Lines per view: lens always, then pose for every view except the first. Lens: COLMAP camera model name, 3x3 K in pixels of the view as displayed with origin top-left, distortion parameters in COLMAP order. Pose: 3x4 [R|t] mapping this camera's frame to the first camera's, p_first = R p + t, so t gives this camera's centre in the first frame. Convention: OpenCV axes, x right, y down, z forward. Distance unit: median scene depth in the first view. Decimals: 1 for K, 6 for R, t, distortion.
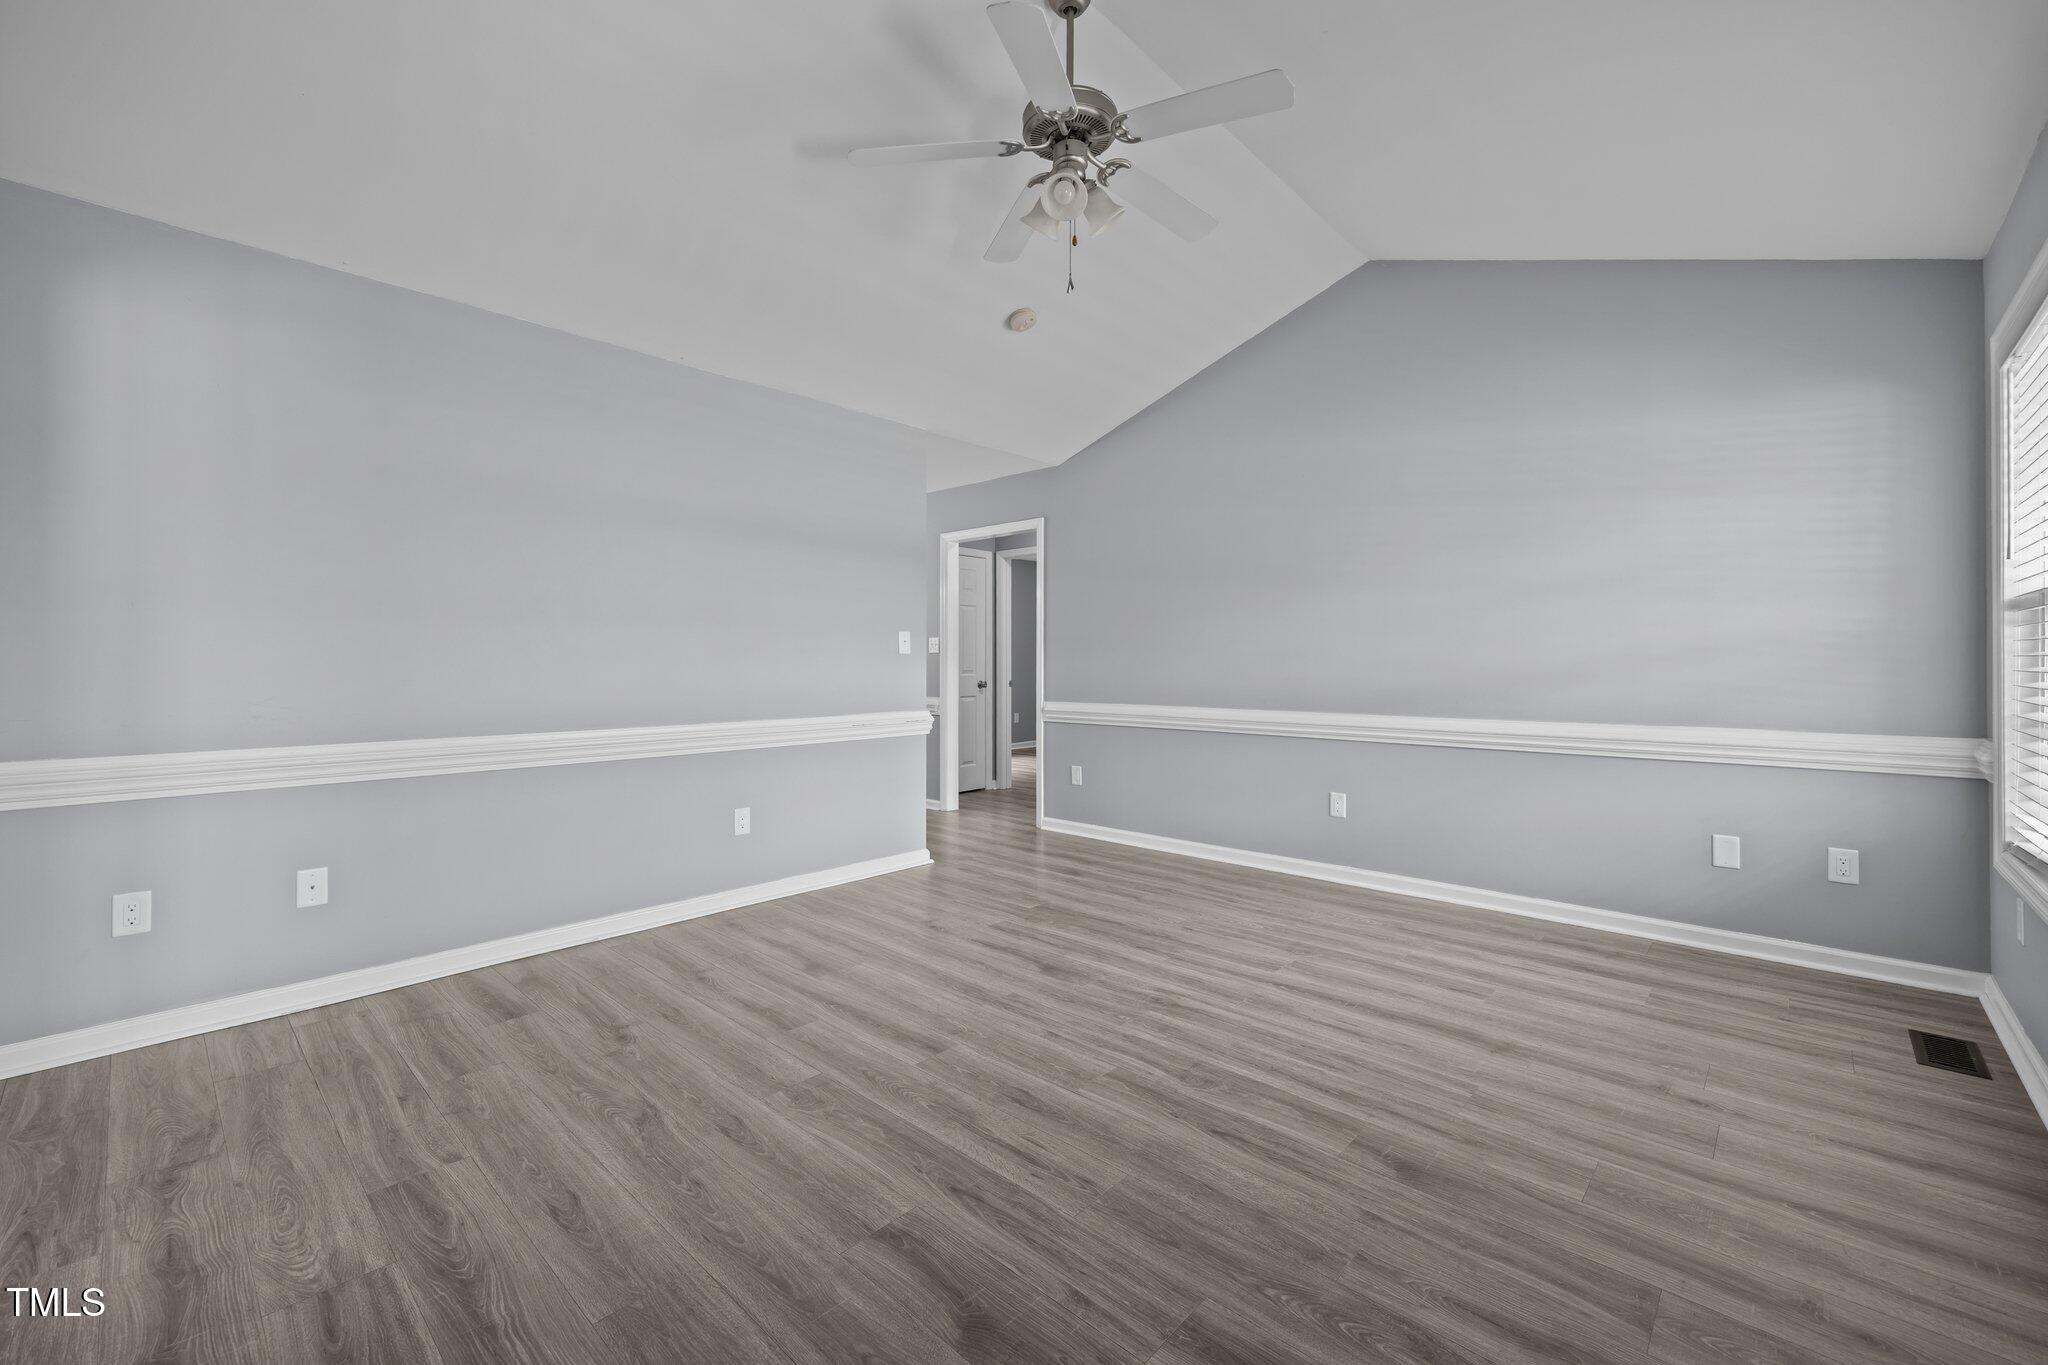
lens RADIAL K [[782.3, 0, 1028.8], [0, 782.3, 669.3], [0, 0, 1]] dist [-0.002353, -0.000202]
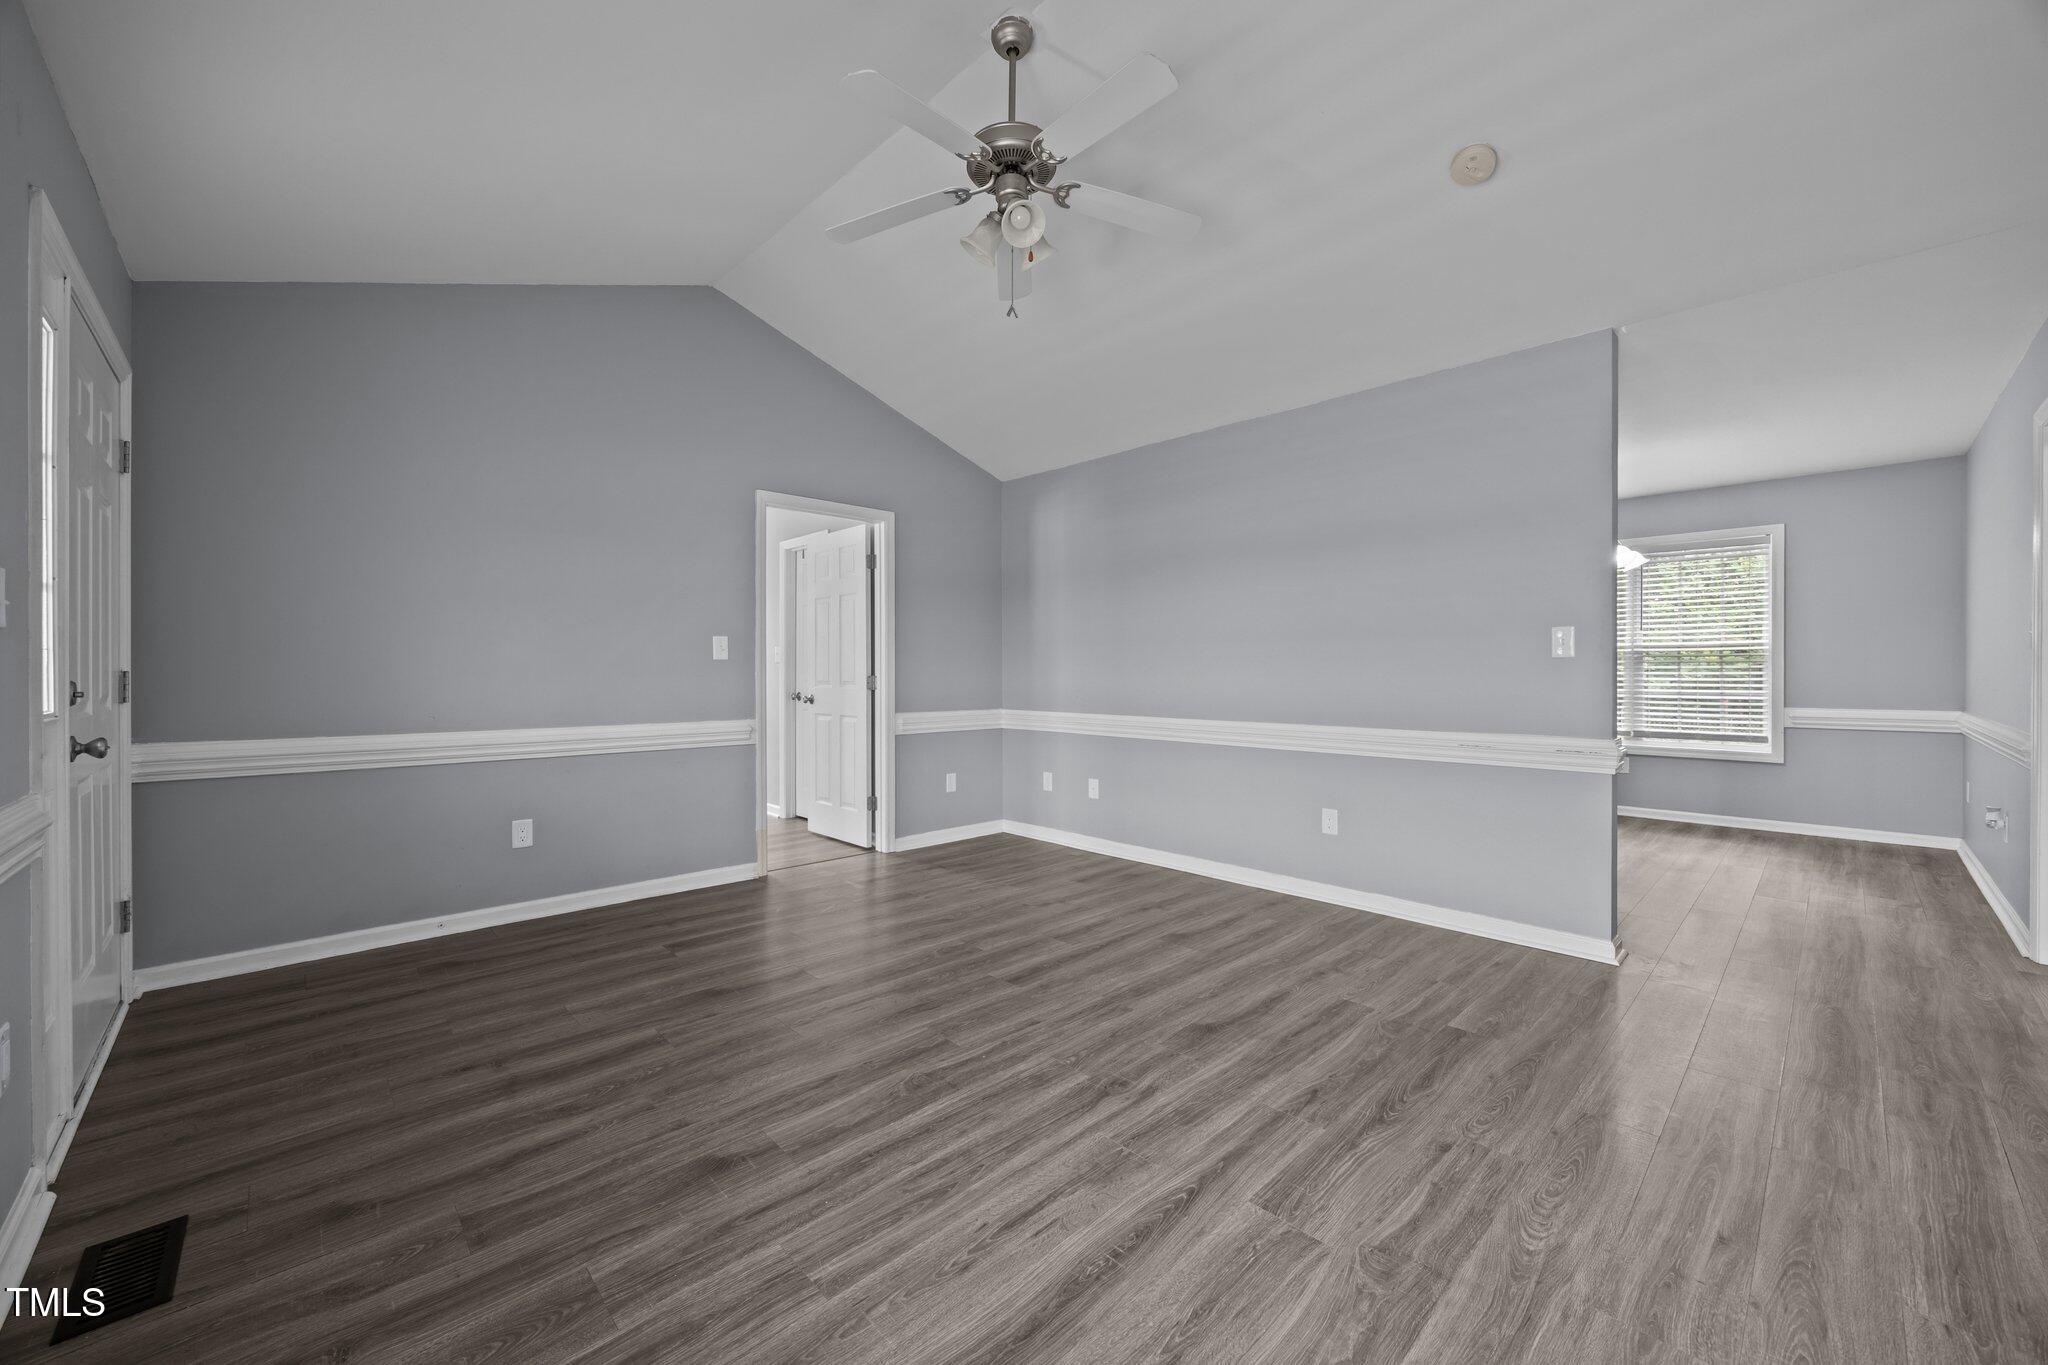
lens RADIAL K [[782.3, 0, 1076.1], [0, 782.3, 673.1], [0, 0, 1]] dist [-0.002353, -0.000202]
pose [[0.007219, 0.006916, -0.999950, 1.047129], [-0.005989, 0.999958, 0.006873, -0.013953], [0.999956, 0.005939, 0.007260, 1.009781]]
